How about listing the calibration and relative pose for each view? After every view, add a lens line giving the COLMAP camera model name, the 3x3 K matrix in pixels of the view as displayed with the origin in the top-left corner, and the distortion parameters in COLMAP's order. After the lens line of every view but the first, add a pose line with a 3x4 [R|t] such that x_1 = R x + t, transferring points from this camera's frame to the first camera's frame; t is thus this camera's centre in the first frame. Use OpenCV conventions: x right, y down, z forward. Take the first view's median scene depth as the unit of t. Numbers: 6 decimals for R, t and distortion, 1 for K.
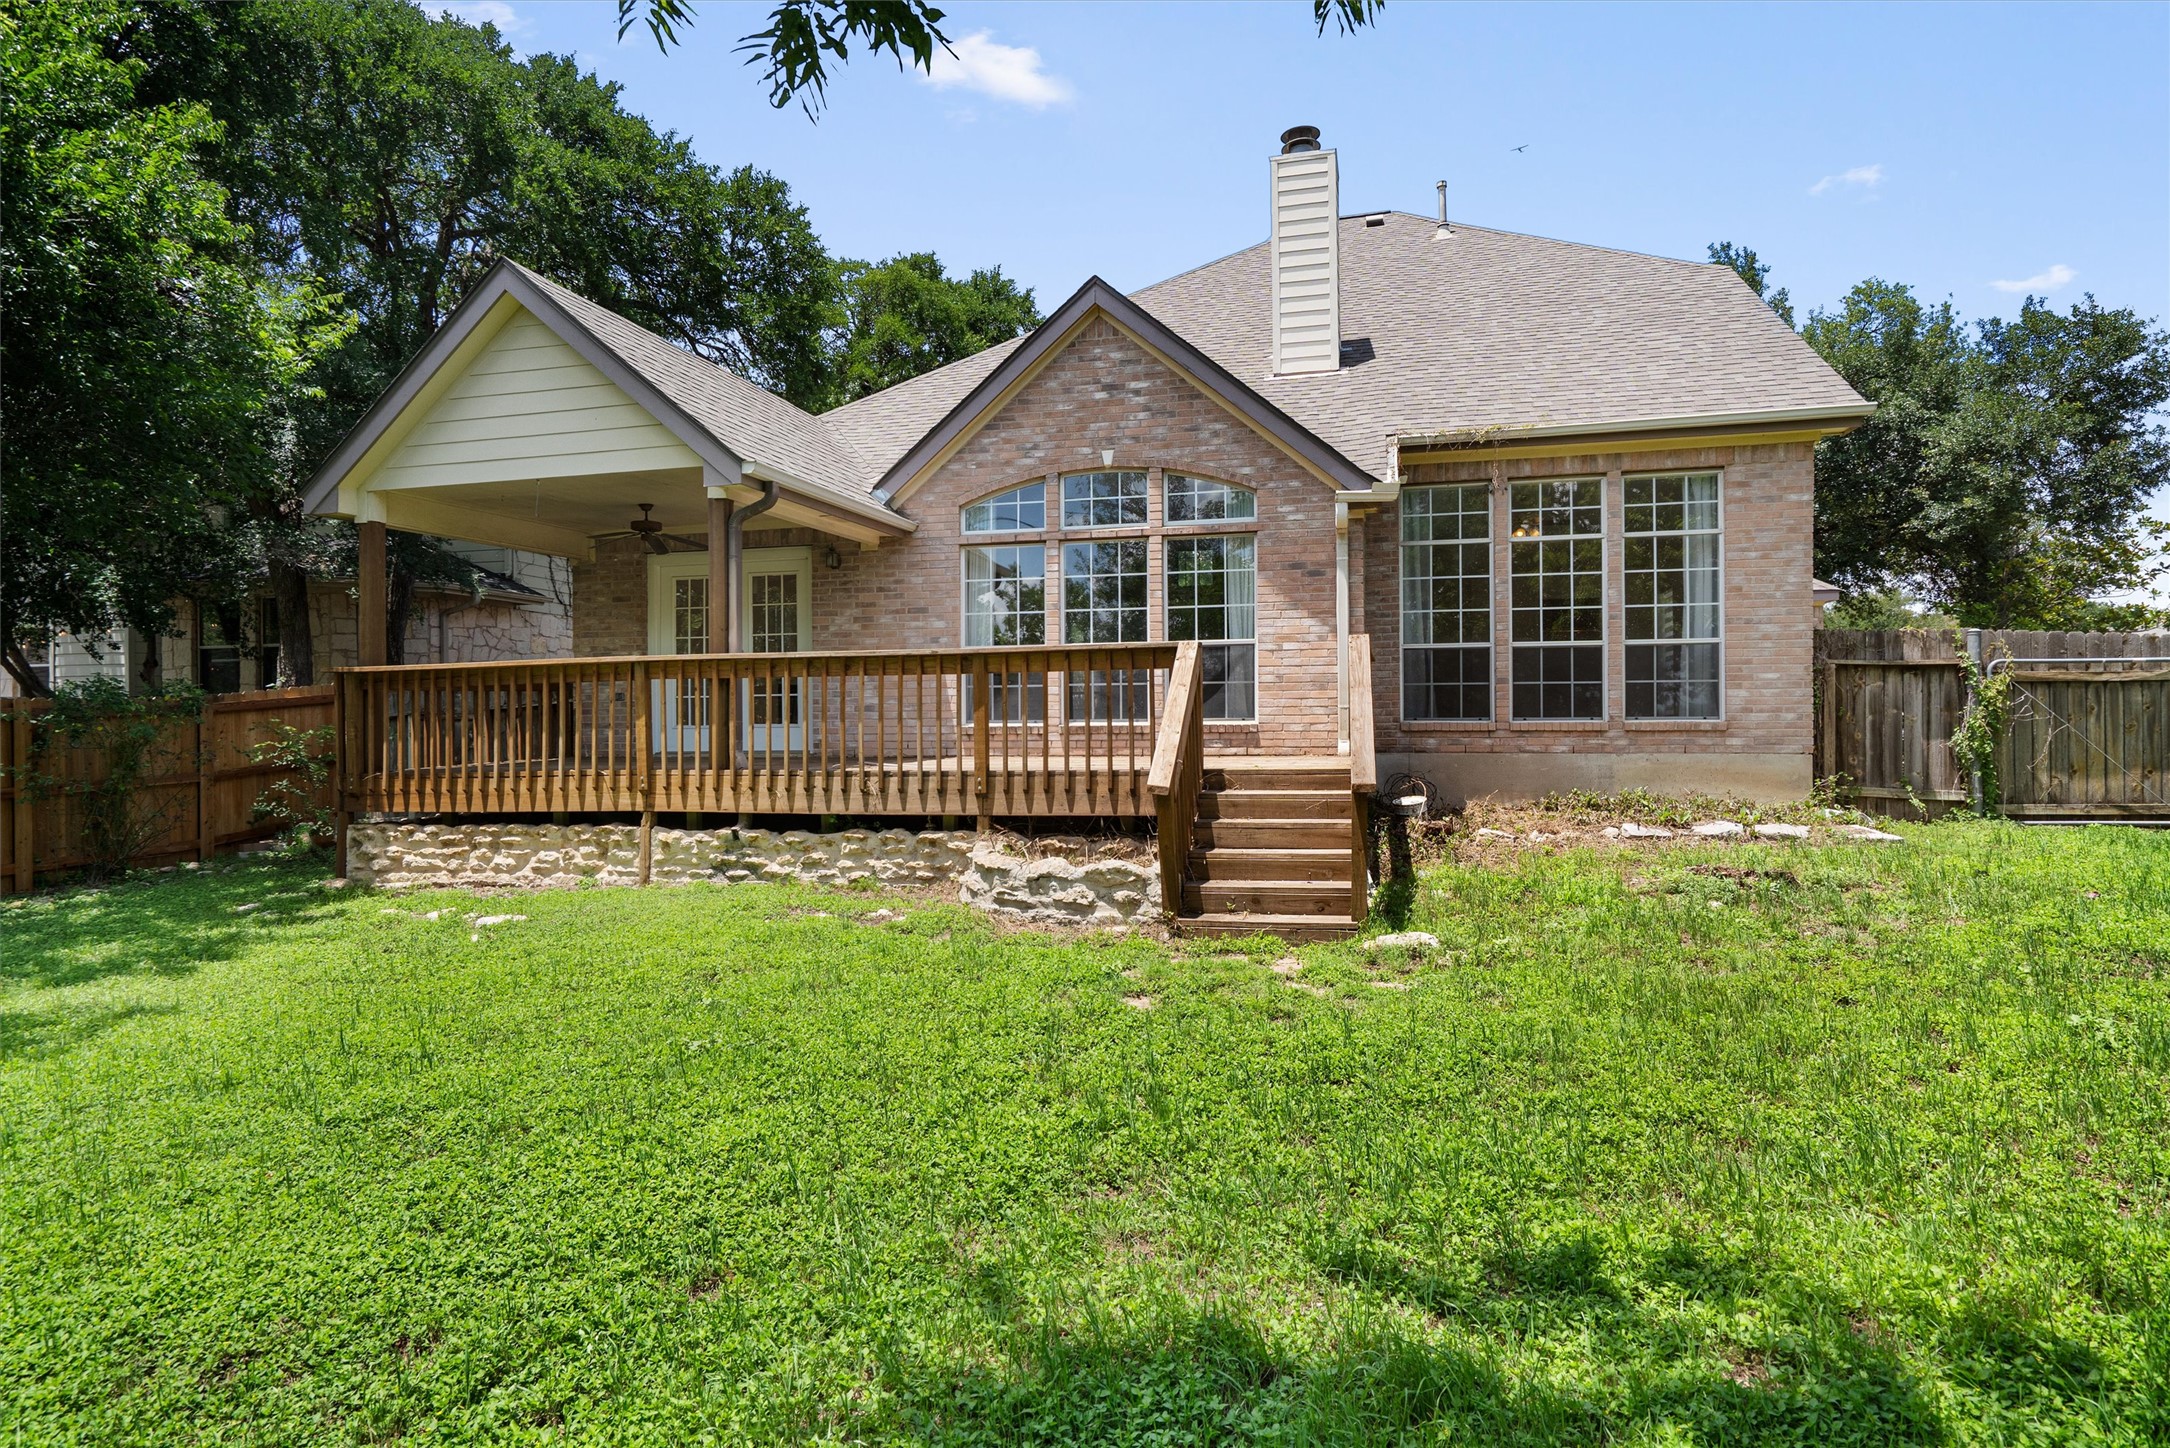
lens RADIAL K [[999.9, 0, 1068.4], [0, 999.9, 713.0], [0, 0, 1]] dist [0.000309, 0.000582]
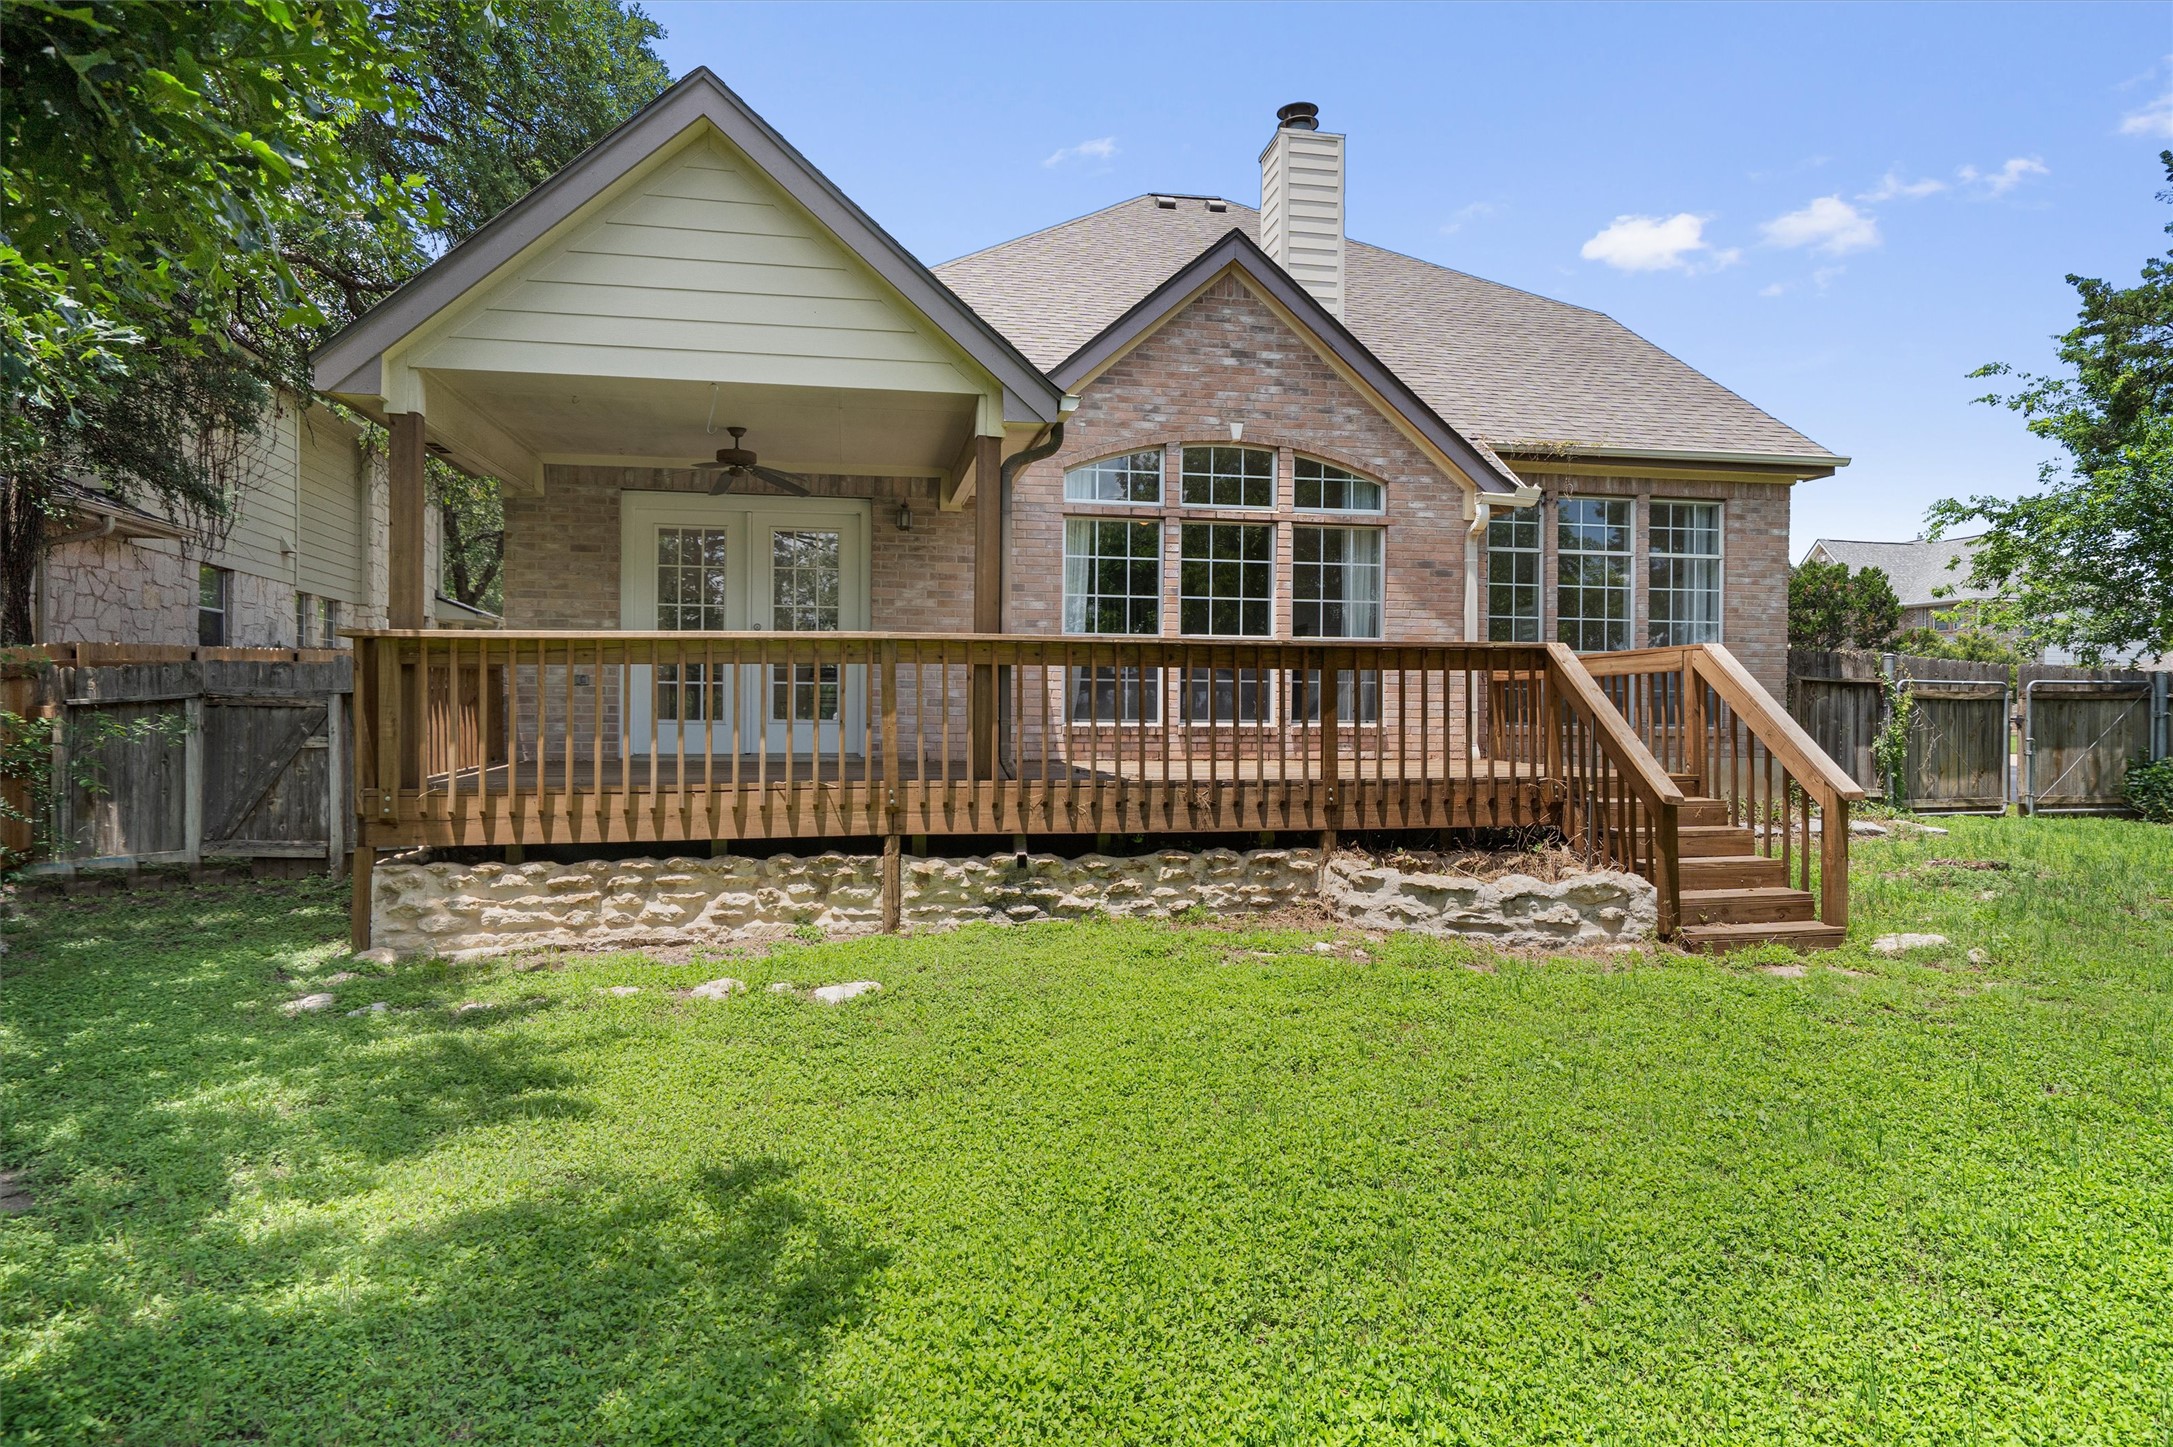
lens RADIAL K [[1090.7, 0, 1086.7], [0, 1090.7, 716.5], [0, 0, 1]] dist [0.000428, 0.000263]
pose [[0.931818, 0.013685, 0.362667, -0.567506], [-0.016712, 0.999847, 0.005210, 0.000291], [-0.362540, -0.010916, 0.931904, 0.160326]]
